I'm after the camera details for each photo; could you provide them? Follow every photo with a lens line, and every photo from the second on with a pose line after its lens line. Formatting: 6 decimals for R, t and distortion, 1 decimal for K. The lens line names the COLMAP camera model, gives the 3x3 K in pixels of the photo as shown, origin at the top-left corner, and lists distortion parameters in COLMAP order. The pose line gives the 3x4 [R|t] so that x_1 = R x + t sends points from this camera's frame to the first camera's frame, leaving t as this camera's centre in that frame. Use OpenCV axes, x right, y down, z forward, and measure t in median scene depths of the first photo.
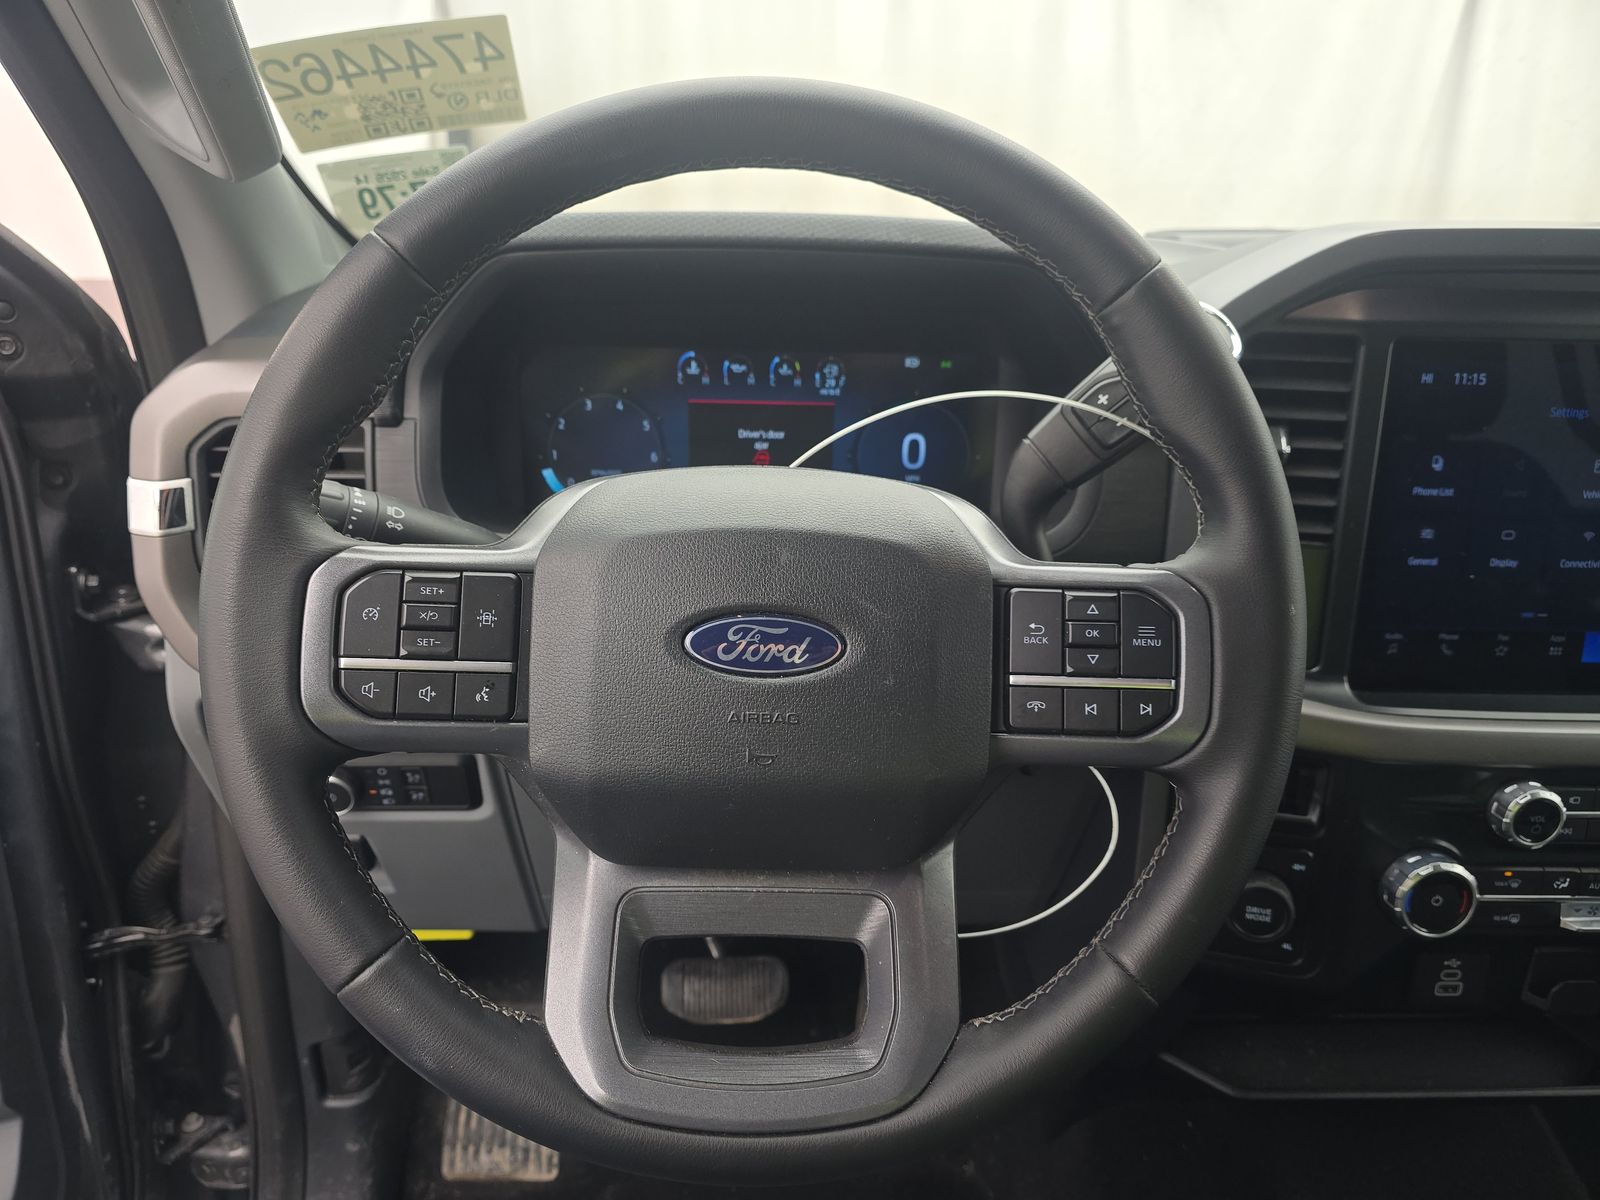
lens RADIAL K [[1150.9, 0, 798.9], [0, 1150.9, 592.5], [0, 0, 1]] dist [0.092150, -0.096591]
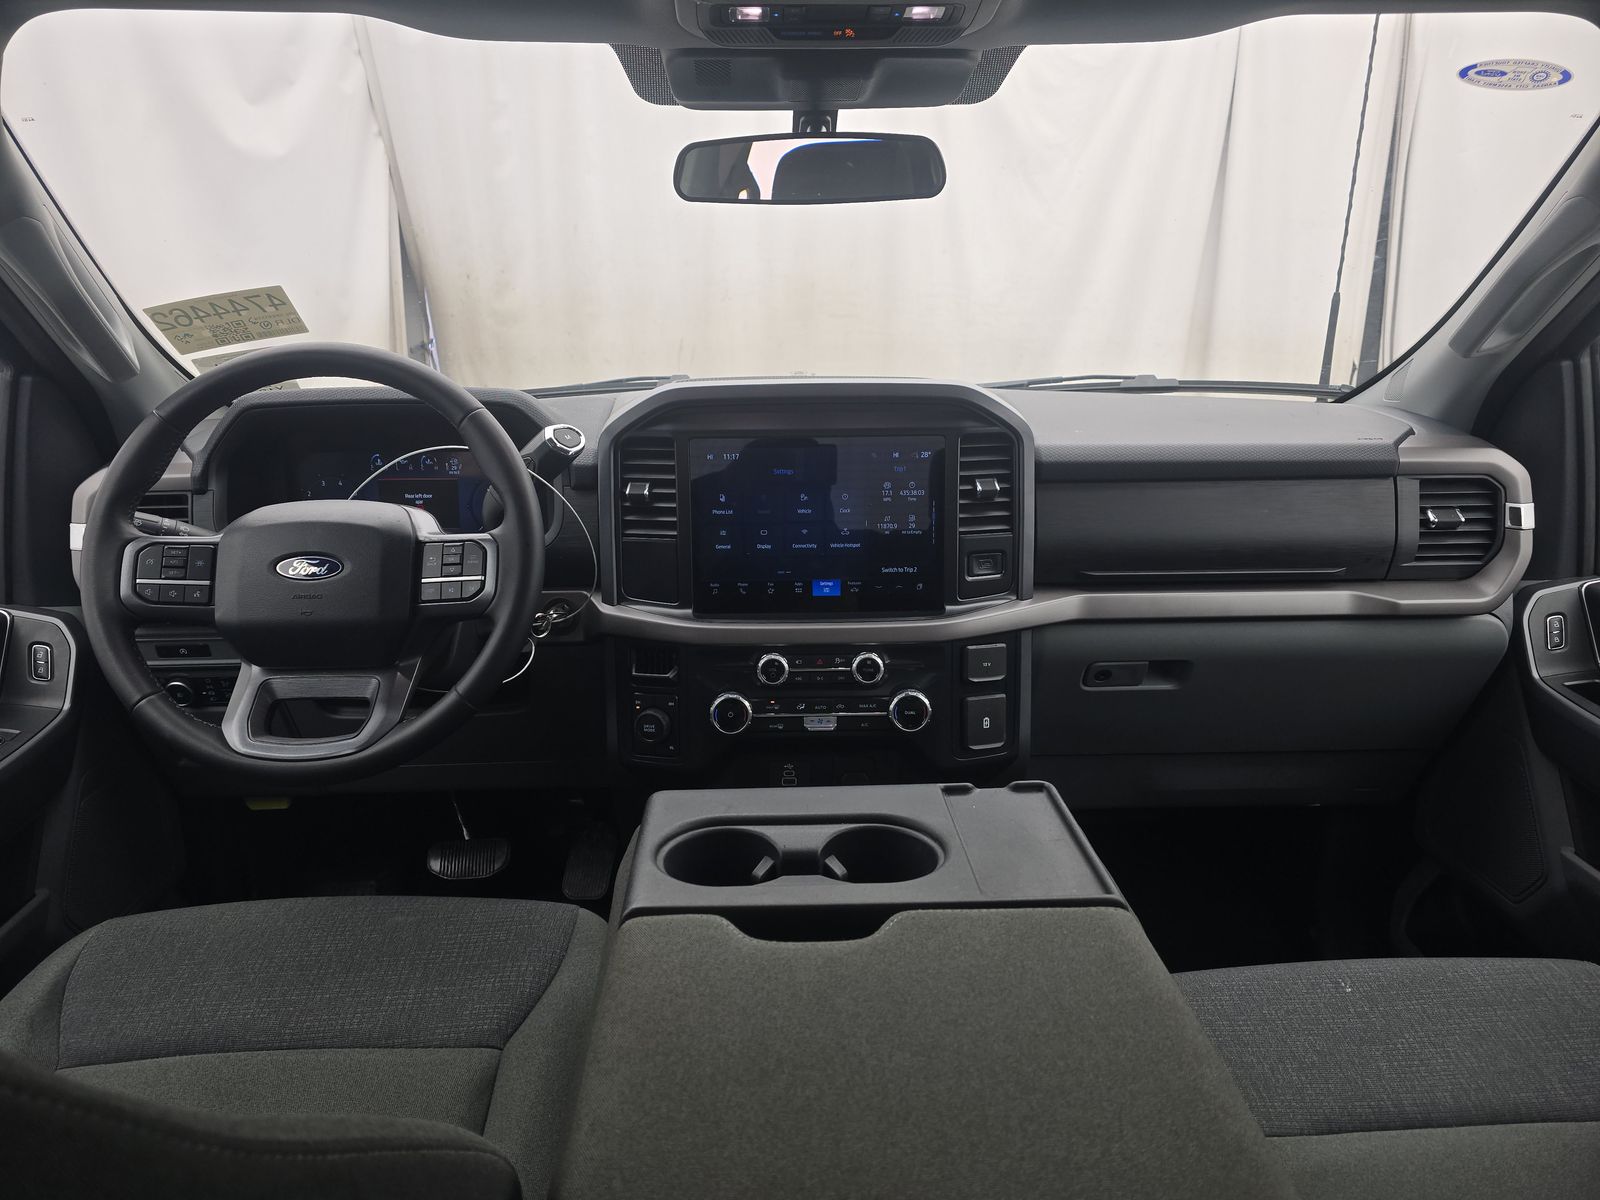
lens RADIAL K [[1099.4, 0, 789.8], [0, 1099.4, 592.0], [0, 0, 1]] dist [0.054018, -0.043661]
pose [[0.999483, -0.032097, -0.001691, 0.885339], [0.031848, 0.996089, -0.082420, 0.287527], [0.004330, 0.082324, 0.996596, -1.198154]]
